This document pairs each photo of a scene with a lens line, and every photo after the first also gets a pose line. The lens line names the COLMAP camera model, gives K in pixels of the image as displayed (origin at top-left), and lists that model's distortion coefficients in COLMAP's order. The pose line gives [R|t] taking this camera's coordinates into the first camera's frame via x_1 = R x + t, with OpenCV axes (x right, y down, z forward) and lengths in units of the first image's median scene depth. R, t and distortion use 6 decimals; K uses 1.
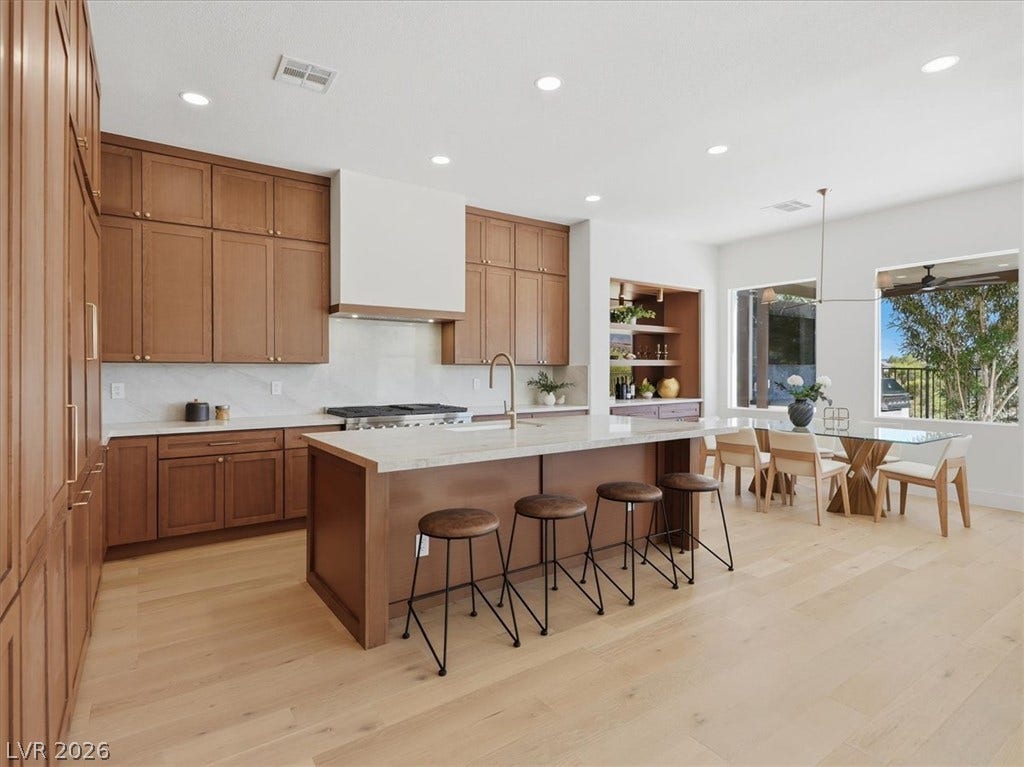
lens RADIAL K [[538.2, 0, 507.7], [0, 538.2, 377.0], [0, 0, 1]] dist [0.001342, 0.000199]
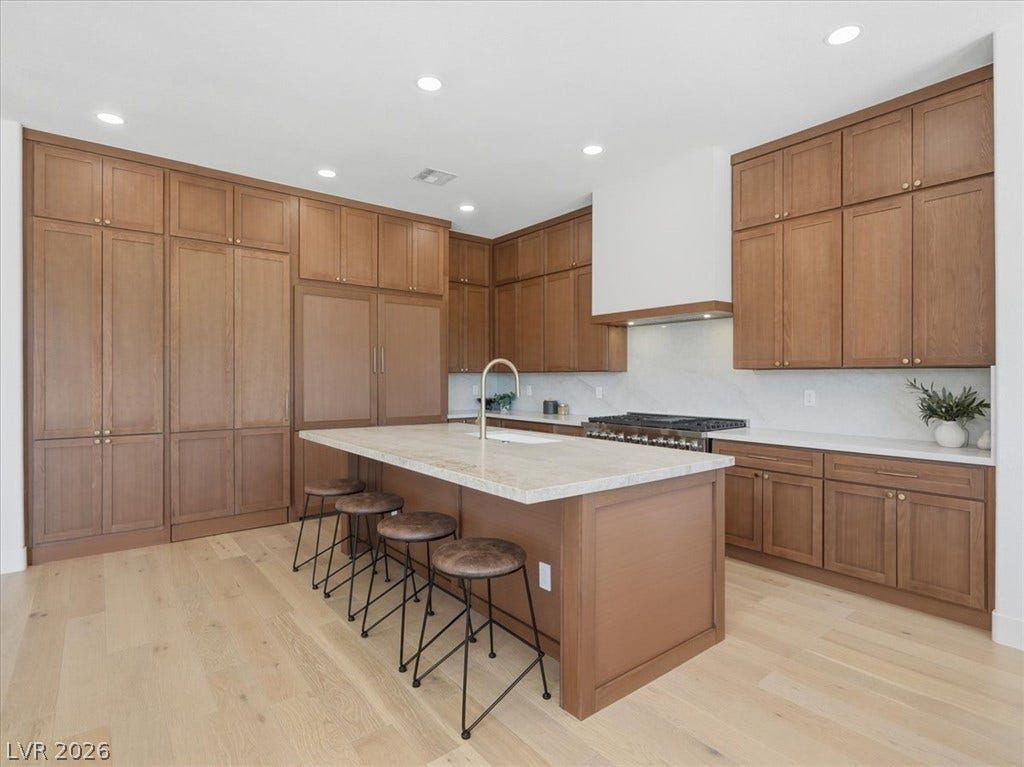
lens RADIAL K [[521.2, 0, 508.8], [0, 521.2, 377.2], [0, 0, 1]] dist [-0.001425, 0.000528]
pose [[0.062957, 0.001166, -0.998016, 0.555075], [-0.006617, 0.999978, 0.000751, -0.009872], [0.997994, 0.006557, 0.062963, 0.584597]]
